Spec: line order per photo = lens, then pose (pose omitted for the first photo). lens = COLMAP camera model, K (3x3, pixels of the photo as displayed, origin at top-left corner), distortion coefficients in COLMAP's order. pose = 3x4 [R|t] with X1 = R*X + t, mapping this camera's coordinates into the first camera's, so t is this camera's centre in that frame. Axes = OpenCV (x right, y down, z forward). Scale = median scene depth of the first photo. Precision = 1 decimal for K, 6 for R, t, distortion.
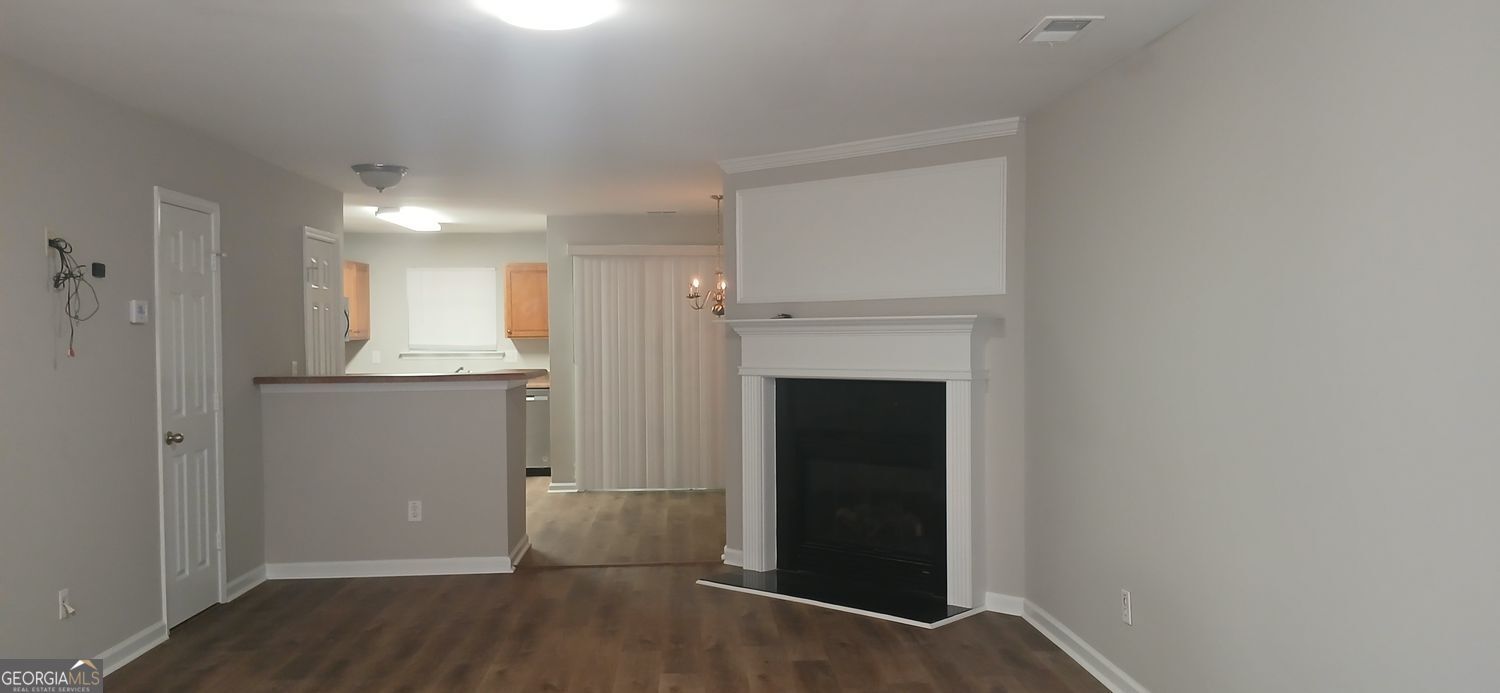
lens RADIAL K [[994.2, 0, 750.0], [0, 994.2, 346.5], [0, 0, 1]] dist [0.027265, -0.089975]
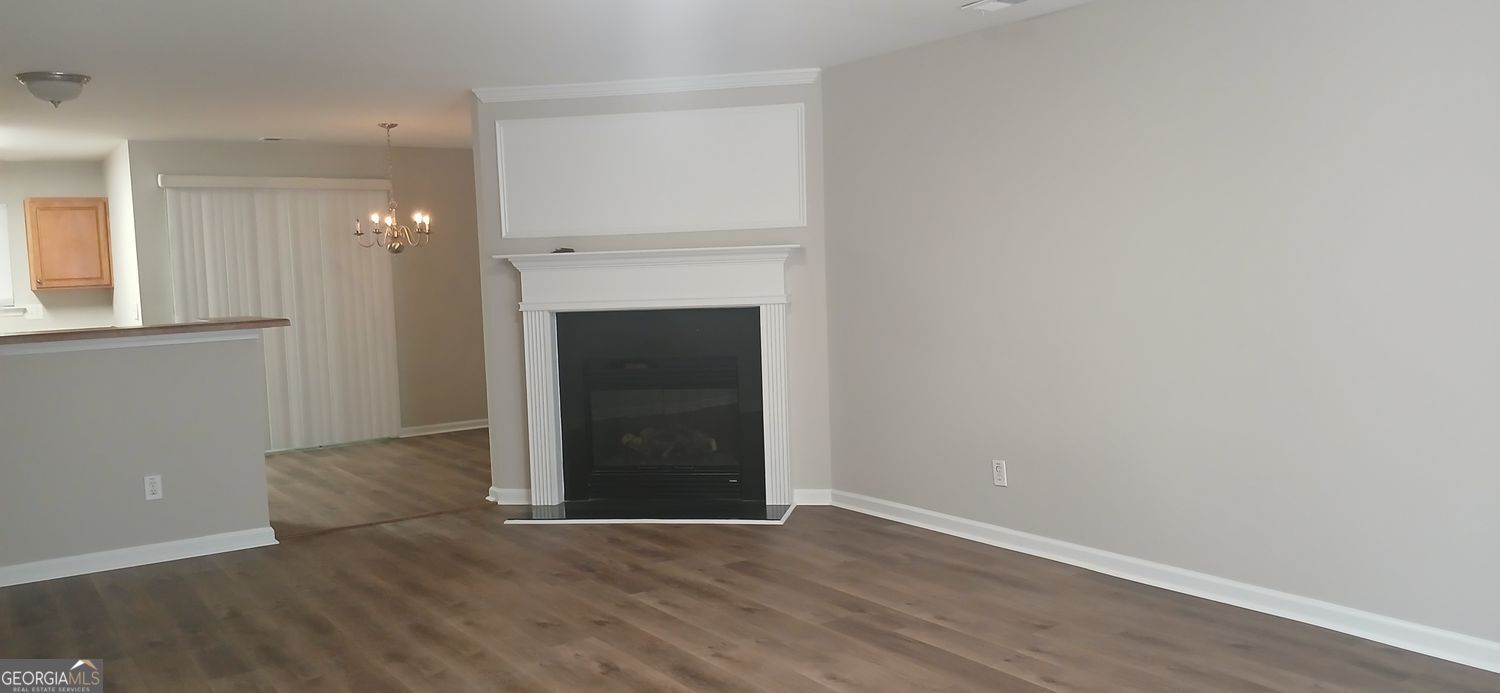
lens RADIAL K [[994.2, 0, 750.0], [0, 994.2, 346.5], [0, 0, 1]] dist [0.027265, -0.089975]
pose [[0.884331, -0.059715, 0.463025, -0.259768], [0.031423, 0.997150, 0.068584, 0.003062], [-0.465801, -0.046101, 0.883688, 0.019722]]
